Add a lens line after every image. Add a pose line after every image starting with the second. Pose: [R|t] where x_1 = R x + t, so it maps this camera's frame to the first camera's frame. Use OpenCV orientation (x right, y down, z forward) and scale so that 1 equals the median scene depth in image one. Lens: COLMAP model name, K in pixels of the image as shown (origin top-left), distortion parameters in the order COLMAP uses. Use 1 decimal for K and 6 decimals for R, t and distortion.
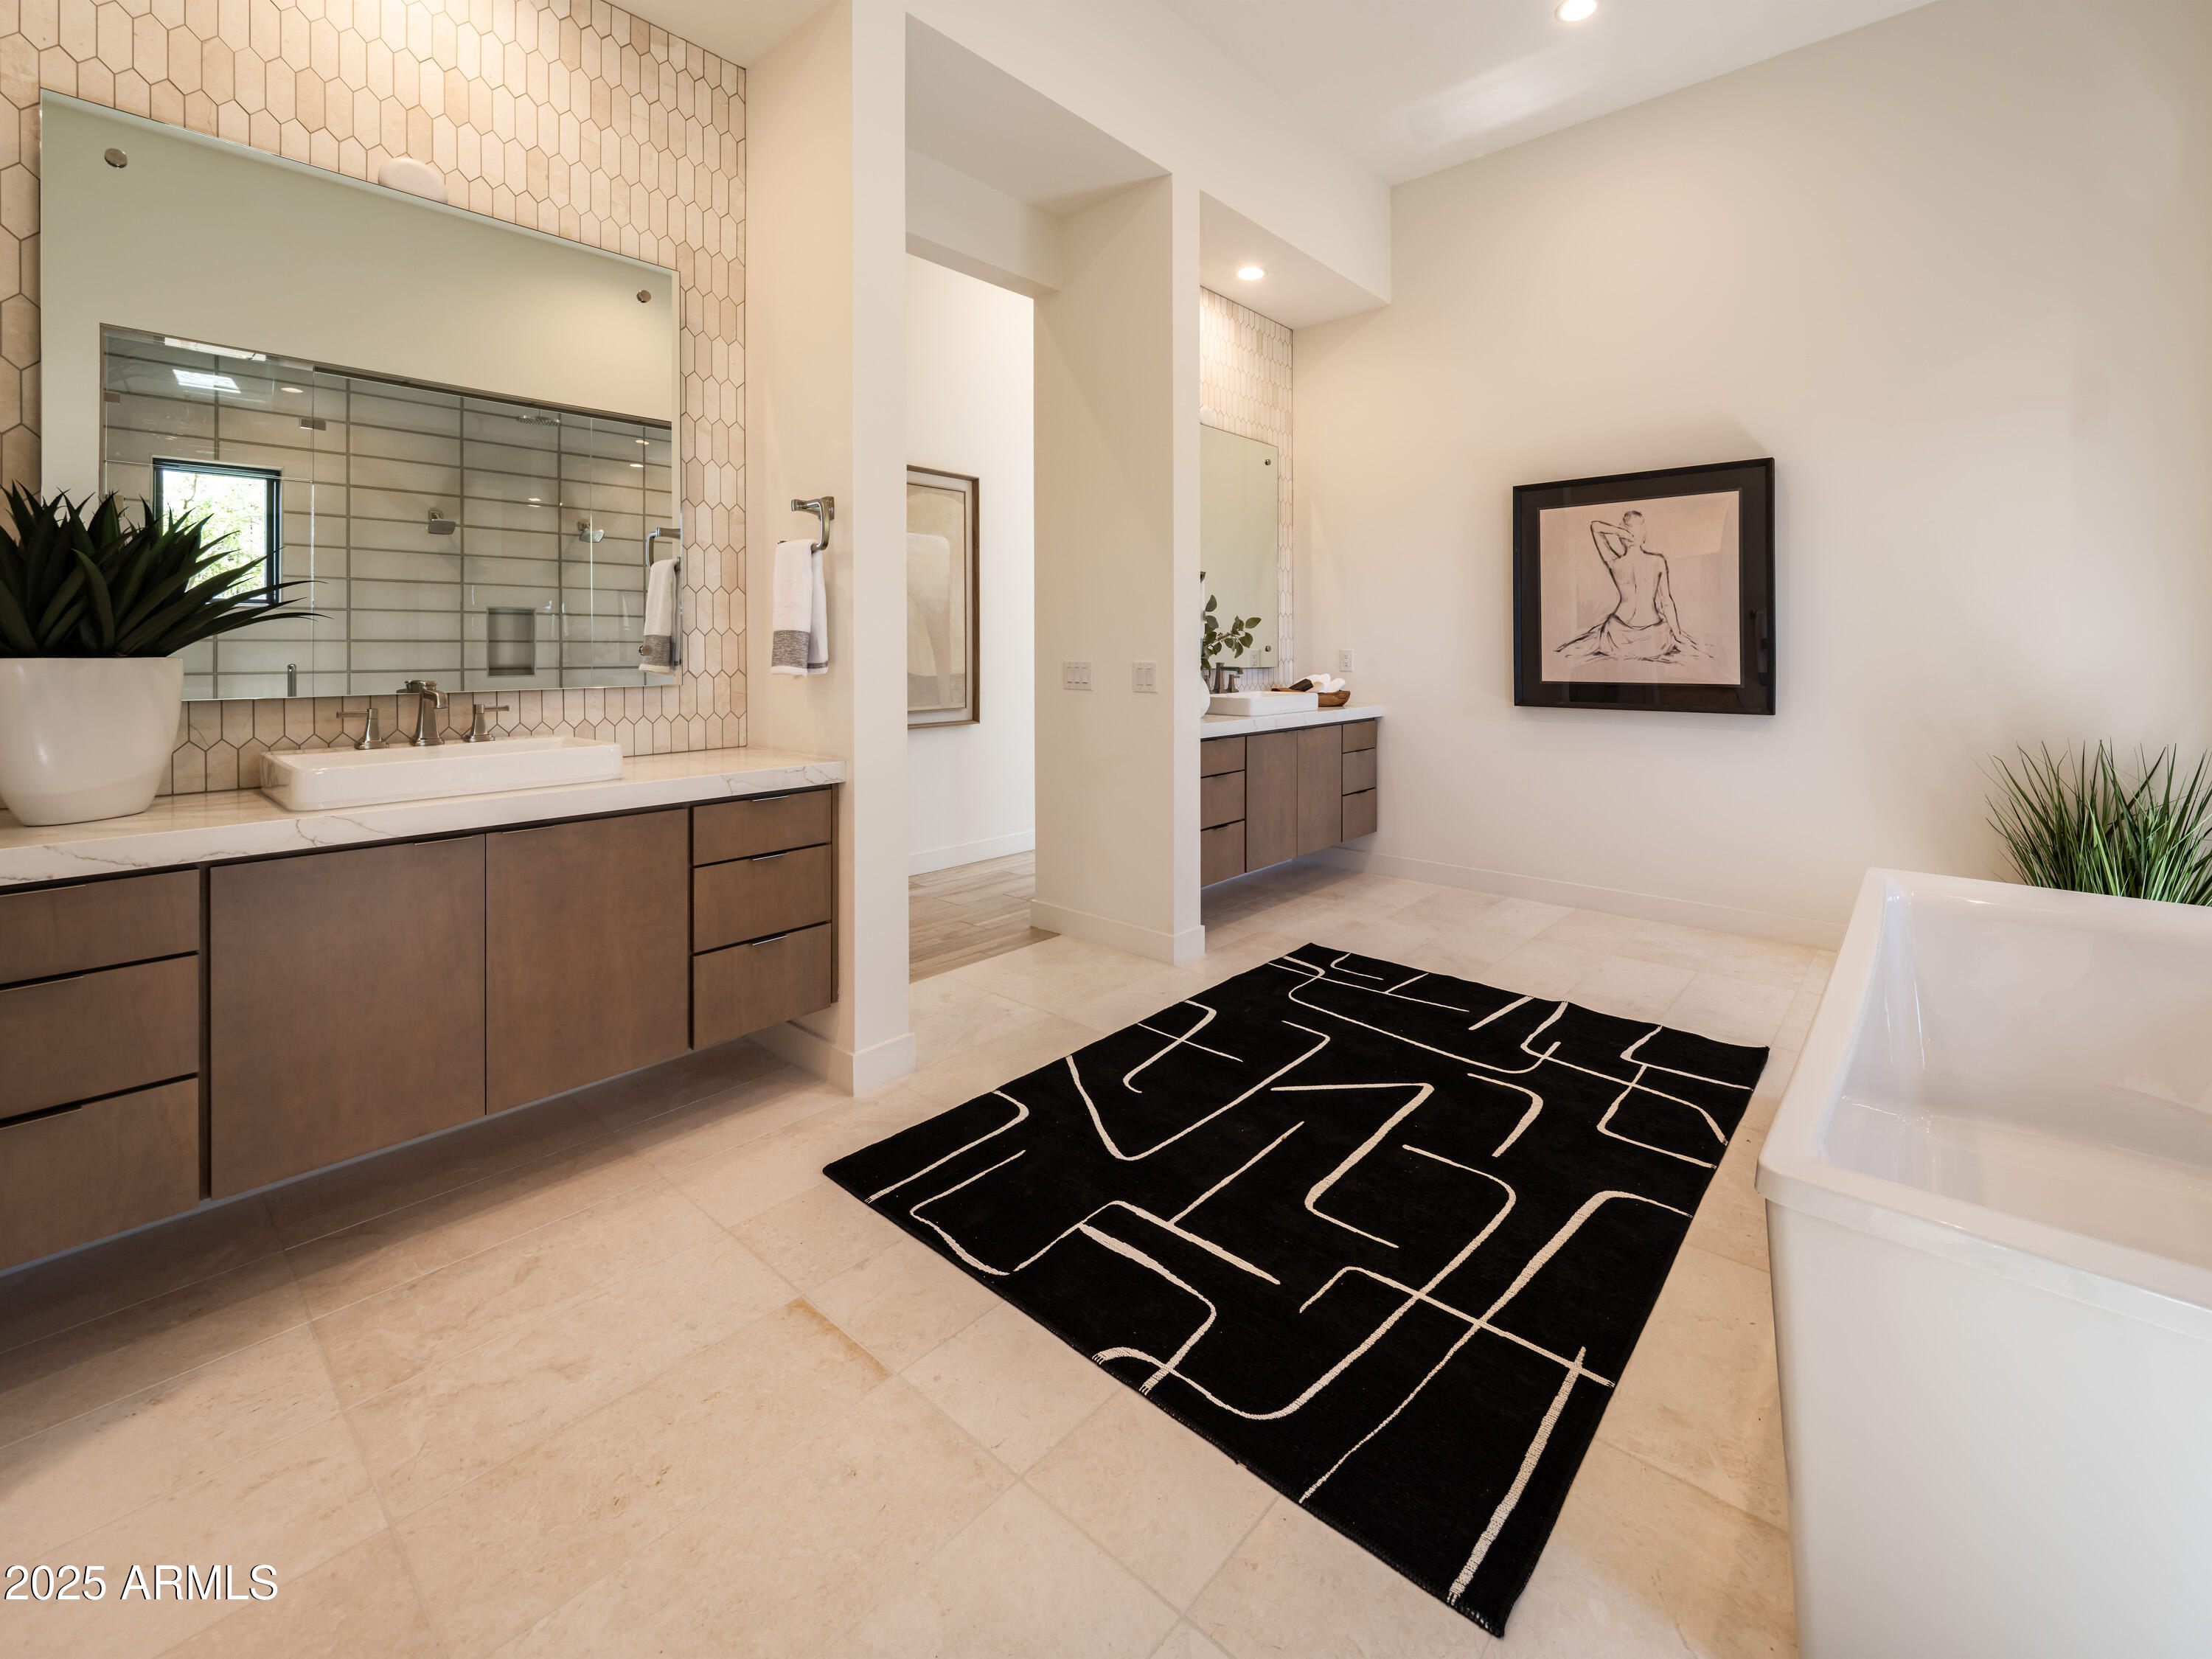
lens RADIAL K [[901.0, 0, 1098.1], [0, 901.0, 652.7], [0, 0, 1]] dist [0.001420, -0.000697]
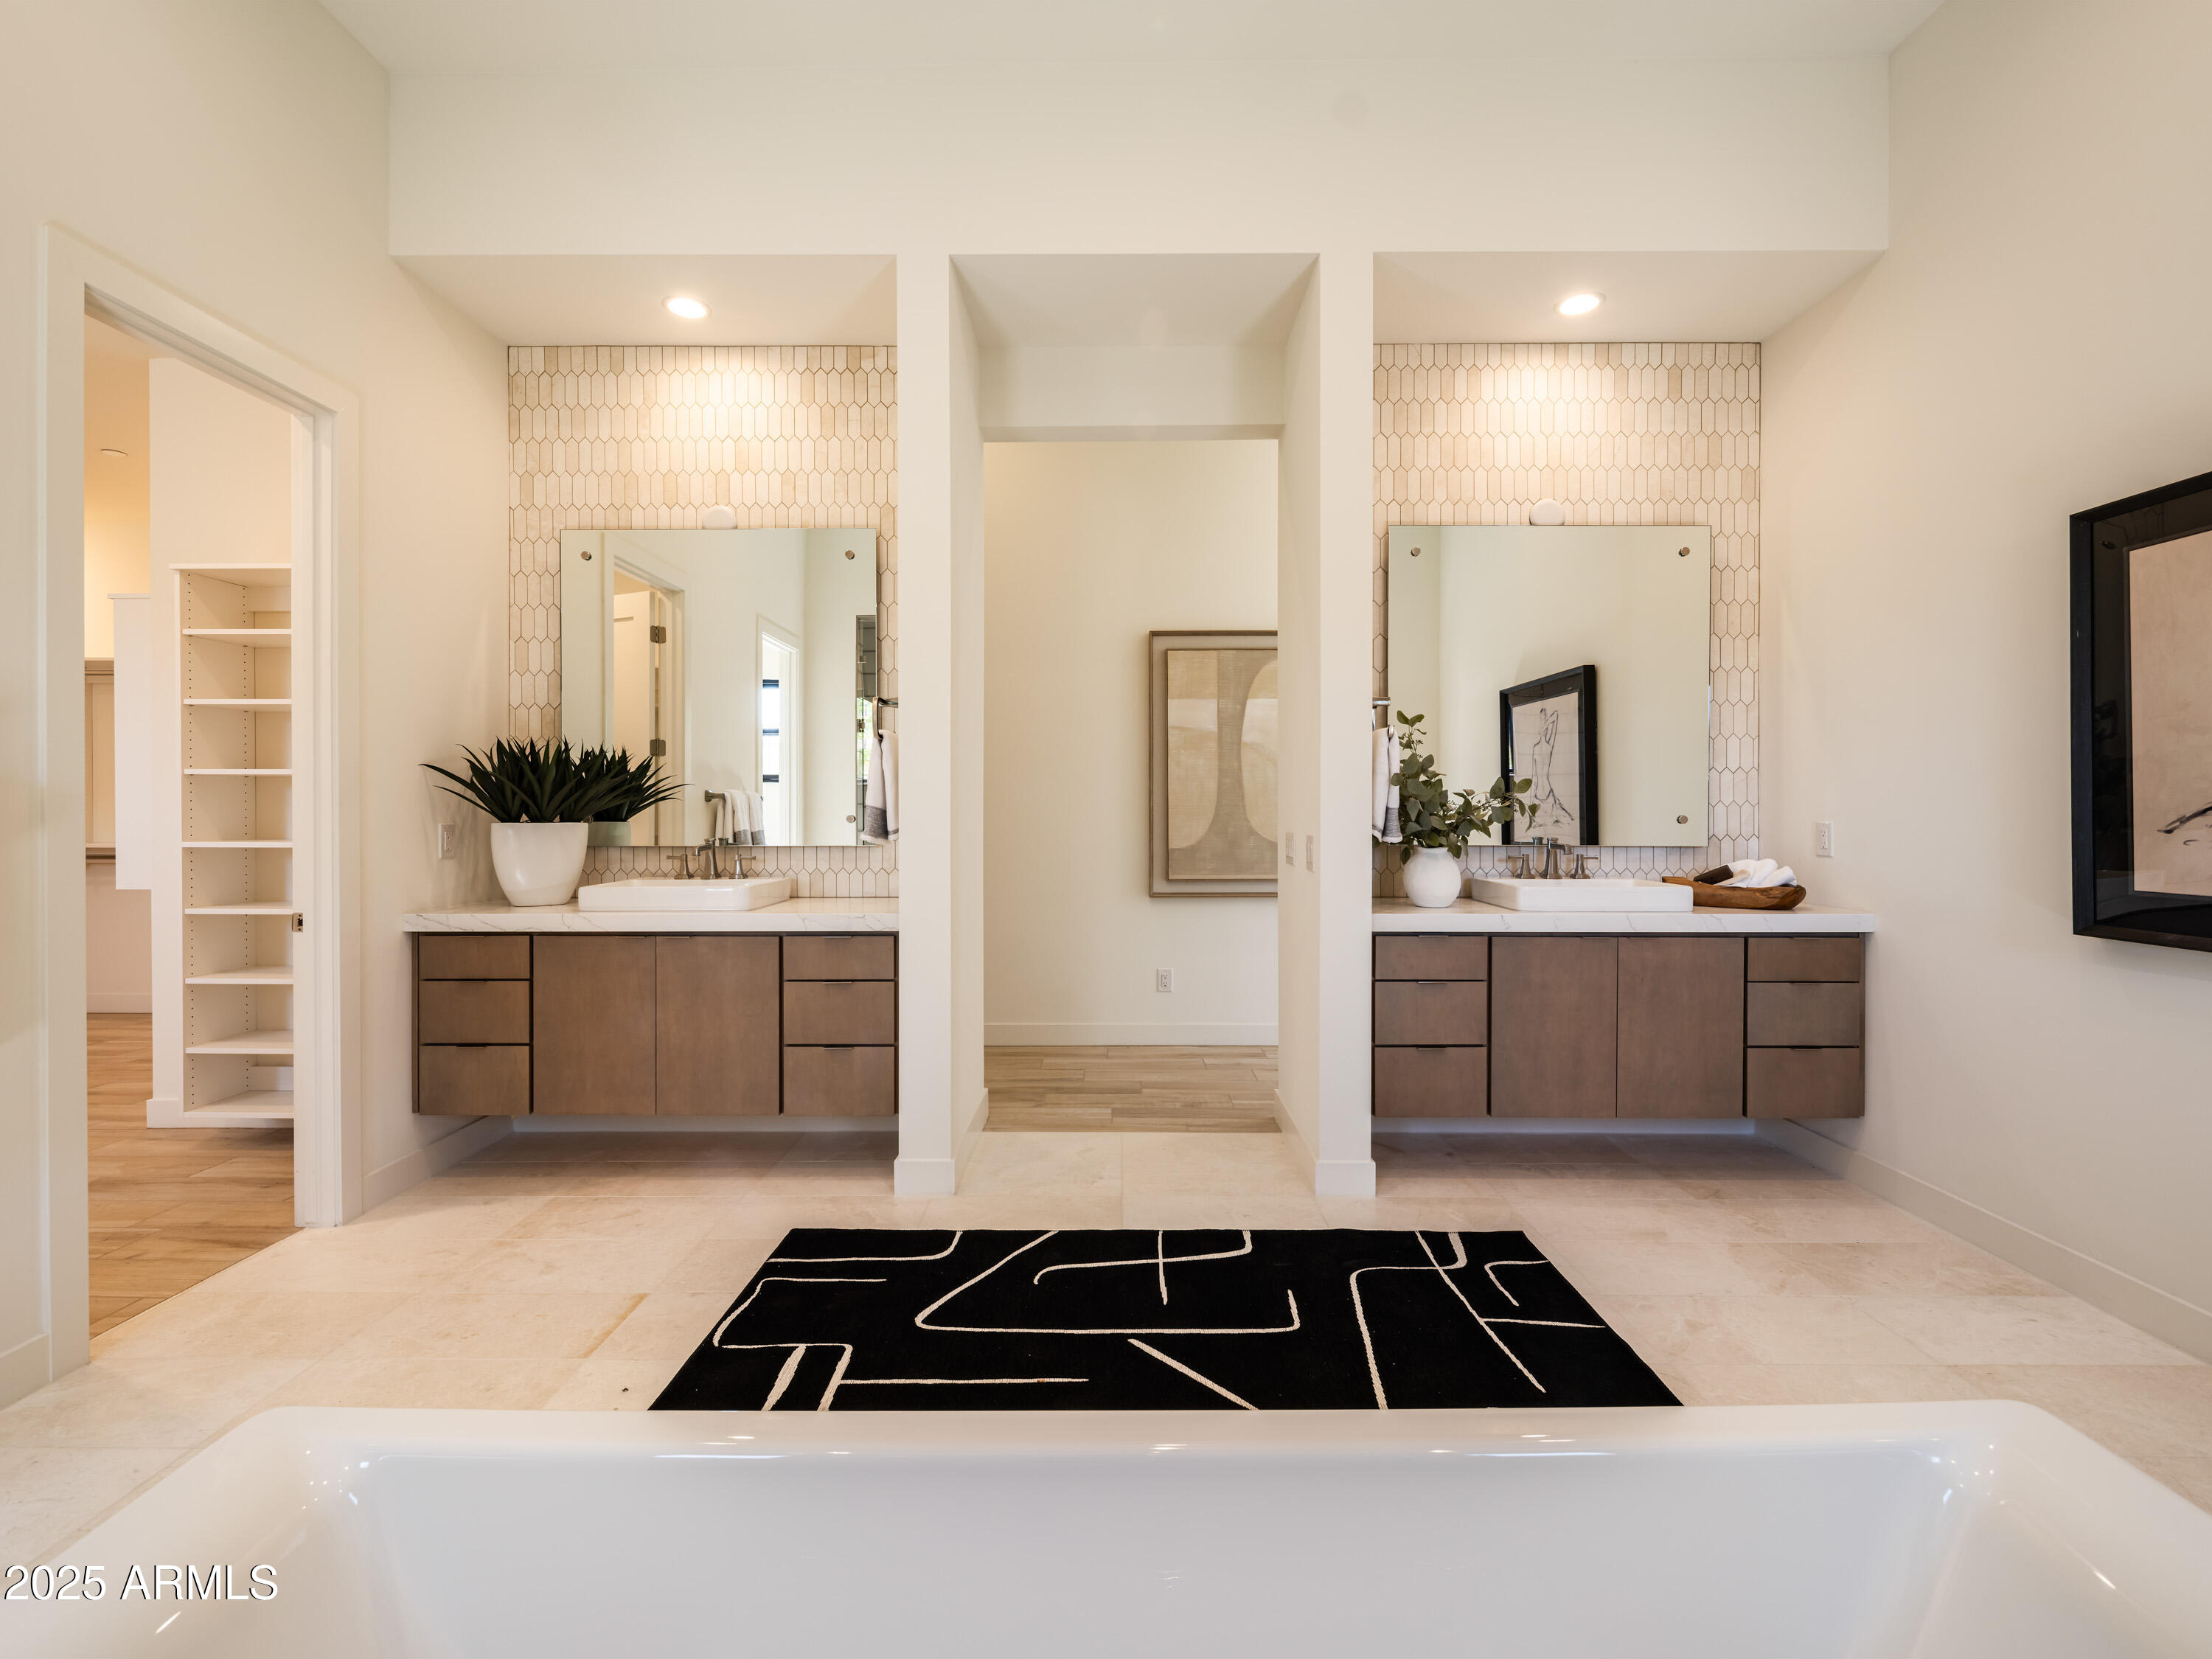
lens RADIAL K [[903.1, 0, 1106.5], [0, 903.1, 815.3], [0, 0, 1]] dist [0.009059, -0.000789]
pose [[0.681853, 0.006641, -0.731459, 0.720349], [-0.004421, 0.999978, 0.004957, -0.016052], [0.731475, -0.000146, 0.681868, 0.352499]]
